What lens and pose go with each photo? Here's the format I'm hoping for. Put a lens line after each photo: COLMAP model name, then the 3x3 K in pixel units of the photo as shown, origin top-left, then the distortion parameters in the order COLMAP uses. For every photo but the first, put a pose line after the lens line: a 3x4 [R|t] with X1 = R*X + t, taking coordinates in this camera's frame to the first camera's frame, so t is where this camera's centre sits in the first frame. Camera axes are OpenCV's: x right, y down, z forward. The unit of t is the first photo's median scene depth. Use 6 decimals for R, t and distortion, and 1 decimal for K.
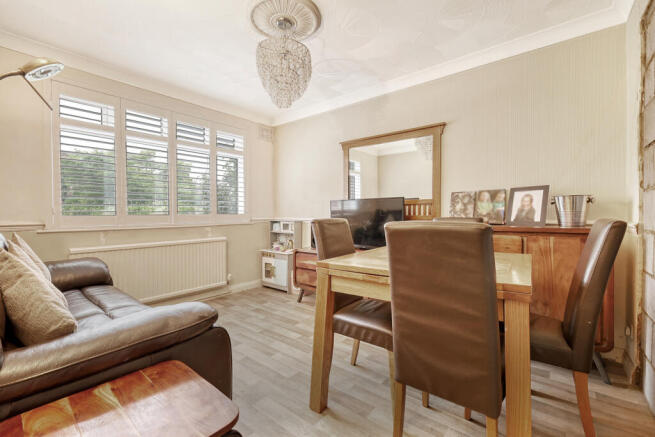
lens RADIAL K [[288.0, 0, 330.4], [0, 288.0, 216.1], [0, 0, 1]] dist [-0.000822, 0.000148]
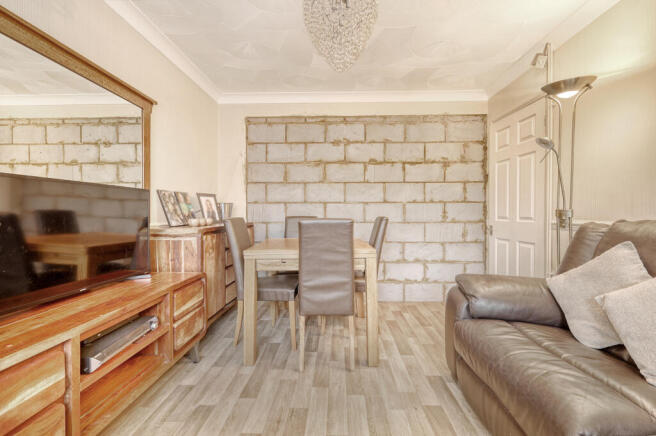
lens RADIAL K [[288.5, 0, 330.9], [0, 288.5, 215.6], [0, 0, 1]] dist [-0.000822, 0.000148]
pose [[-0.605301, -0.001765, 0.795994, -0.761656], [0.017977, 0.999712, 0.015887, -0.030028], [-0.795793, 0.023925, -0.605096, 1.680479]]
